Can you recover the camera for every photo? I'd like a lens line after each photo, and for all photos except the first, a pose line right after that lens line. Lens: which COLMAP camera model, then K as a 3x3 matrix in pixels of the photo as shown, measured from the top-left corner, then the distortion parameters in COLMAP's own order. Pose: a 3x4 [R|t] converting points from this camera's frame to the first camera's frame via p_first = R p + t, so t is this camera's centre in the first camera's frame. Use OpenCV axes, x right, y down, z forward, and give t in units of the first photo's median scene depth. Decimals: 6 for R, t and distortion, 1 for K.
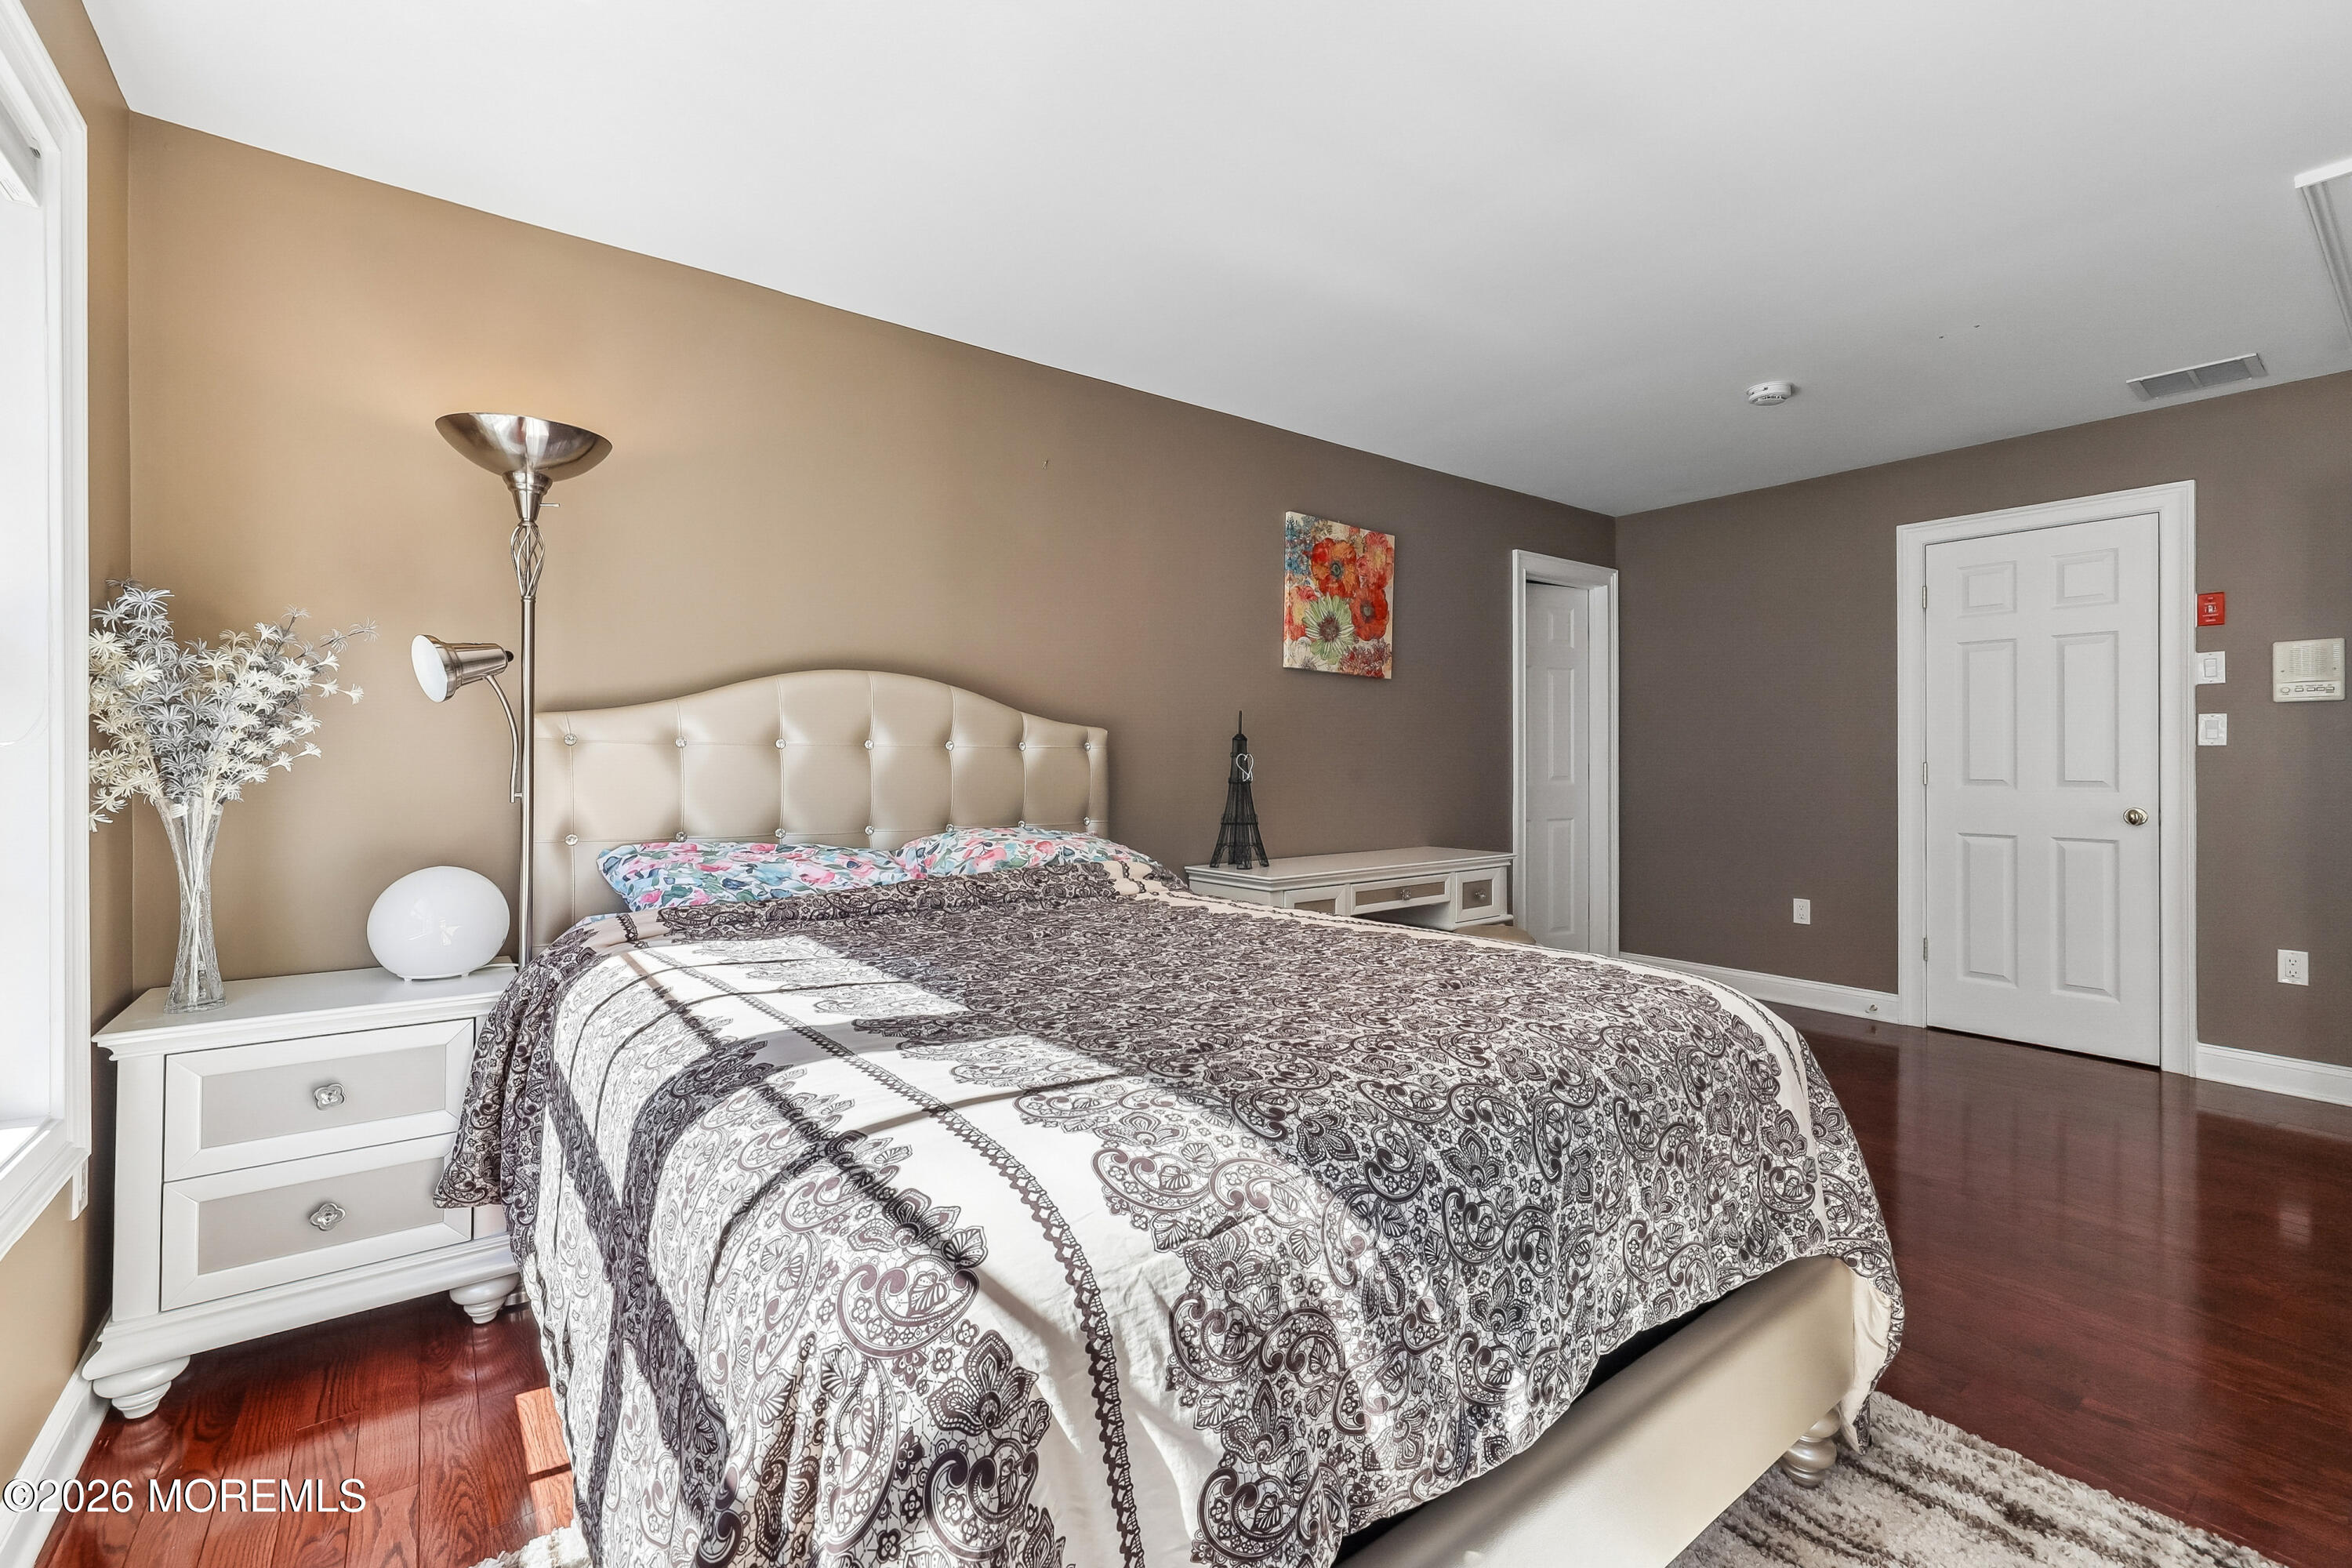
lens RADIAL K [[1007.0, 0, 1175.2], [0, 1007.0, 769.5], [0, 0, 1]] dist [-0.003379, 0.000314]
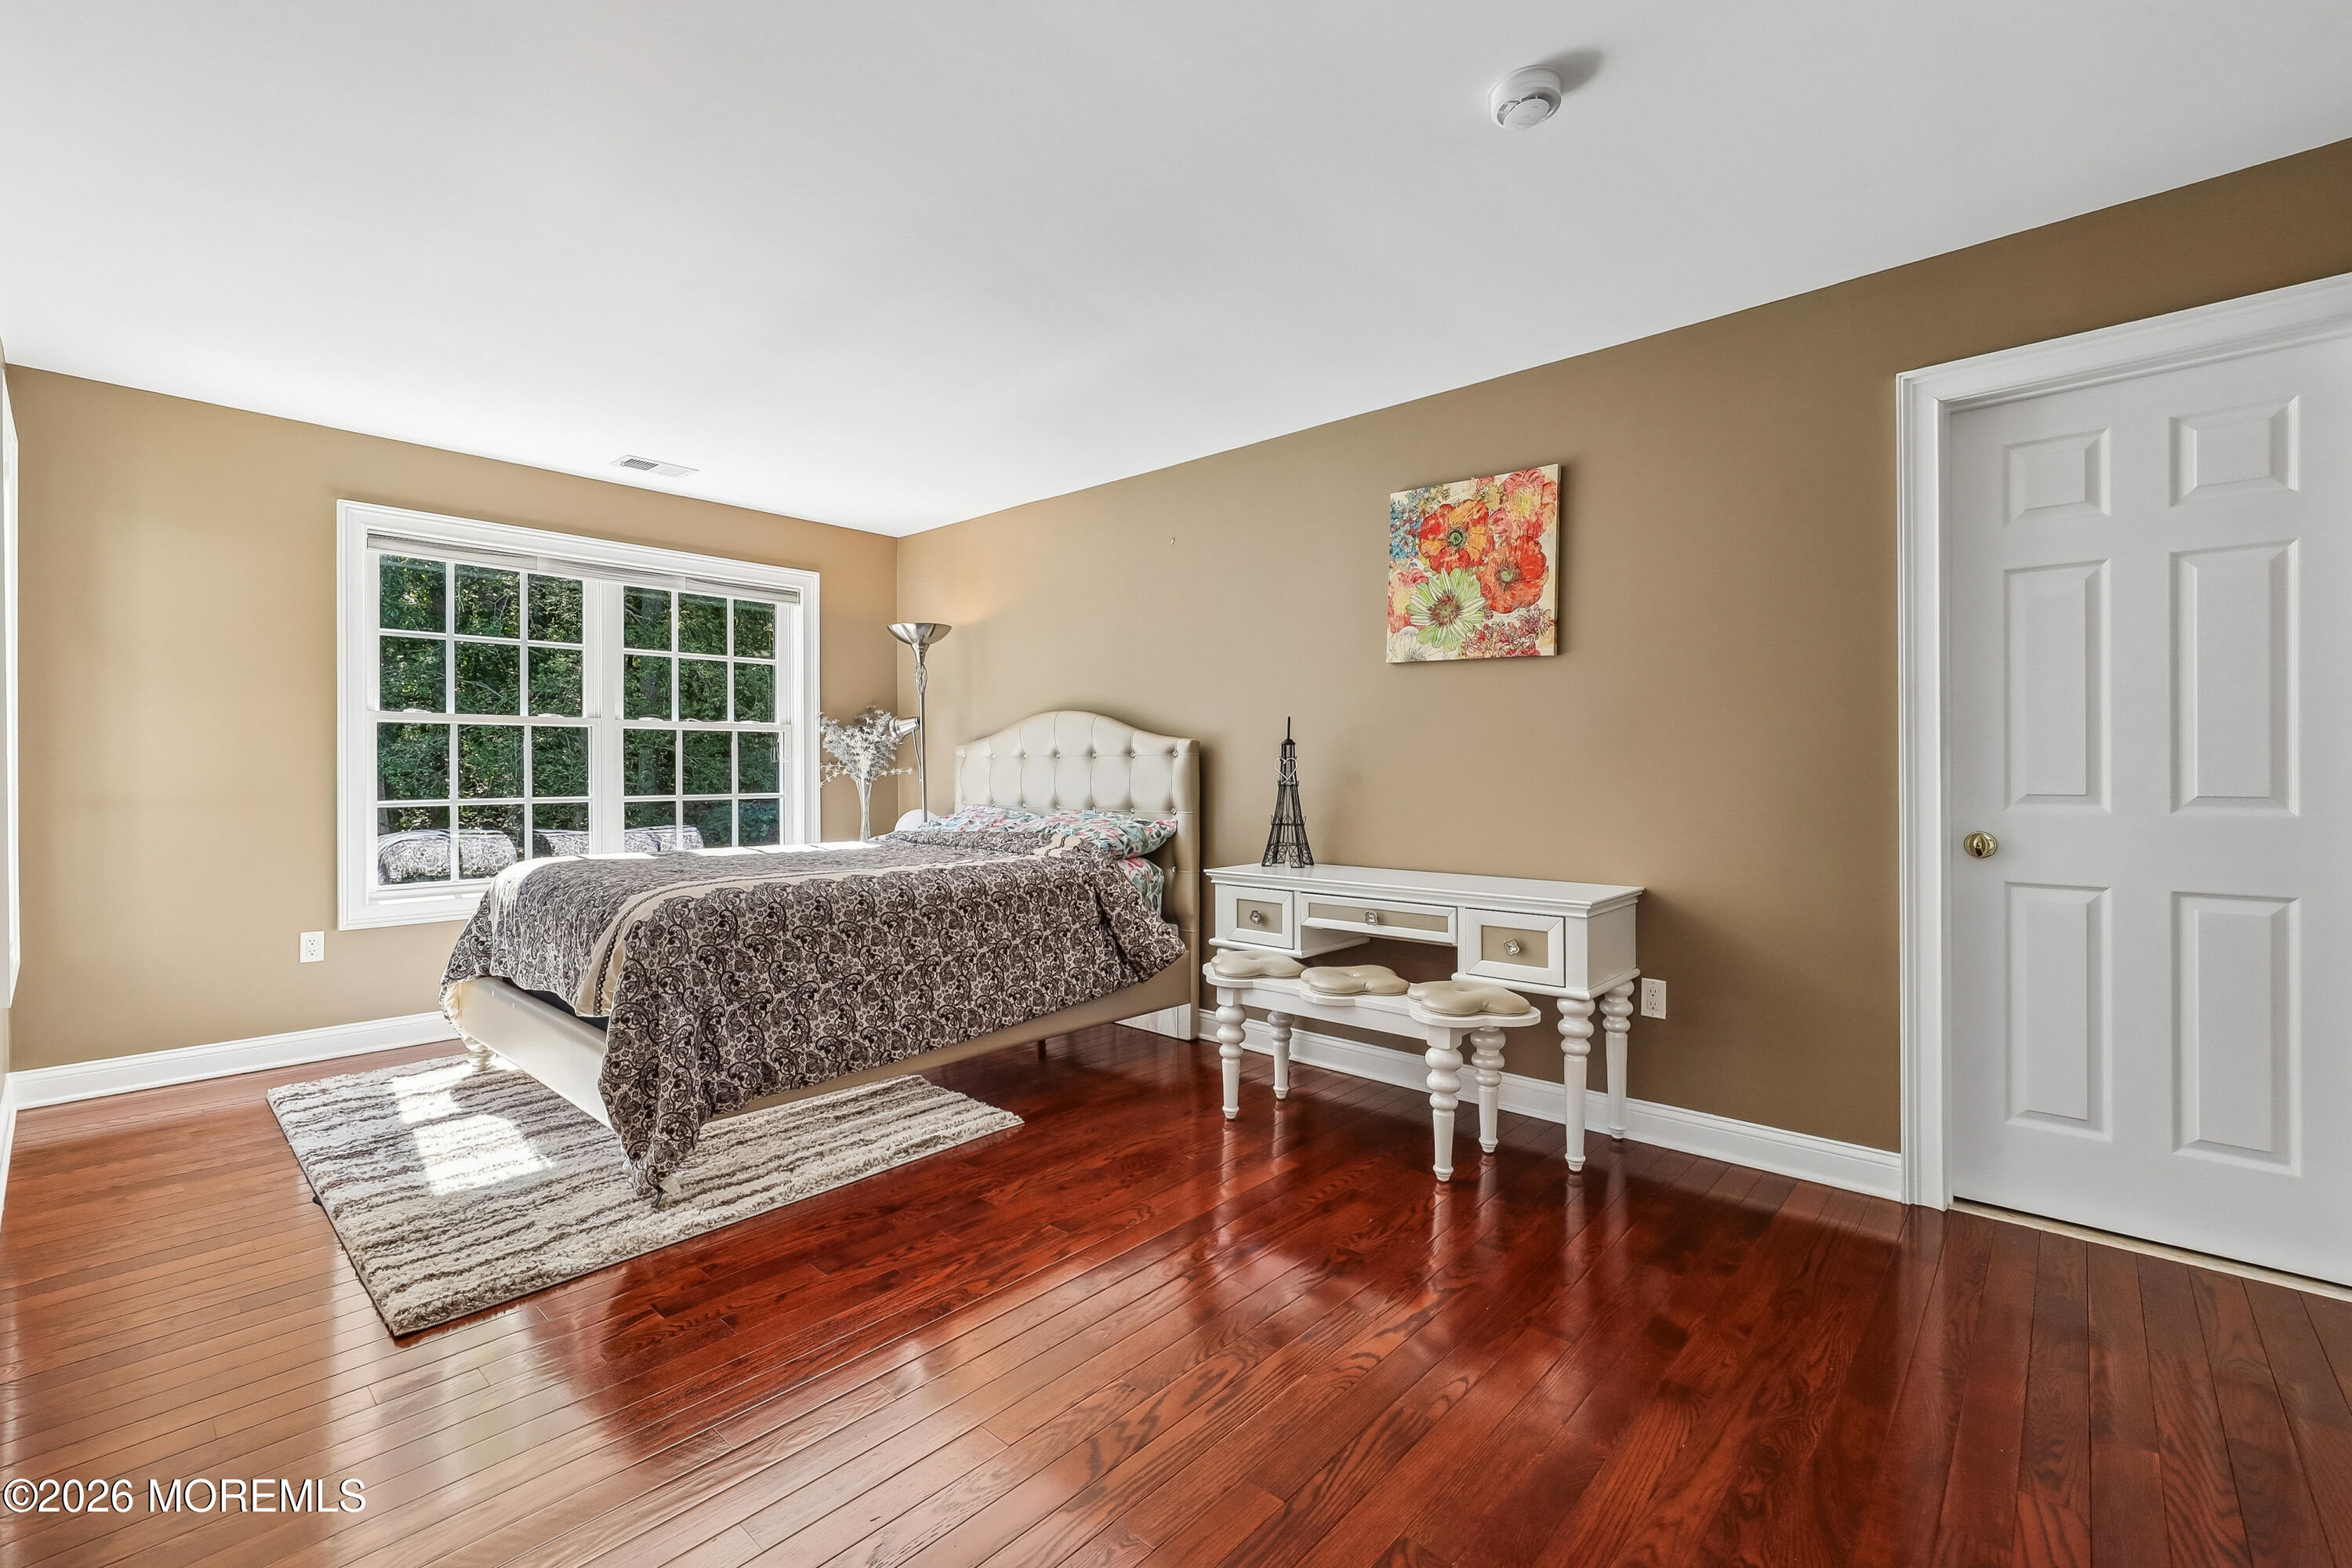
lens RADIAL K [[1007.0, 0, 1175.4], [0, 1007.0, 772.7], [0, 0, 1]] dist [-0.003379, 0.000314]
pose [[0.189498, 0.008988, -0.981840, 0.956484], [0.001550, 0.999954, 0.009453, -0.009321], [0.981880, -0.003313, 0.189475, 0.611664]]
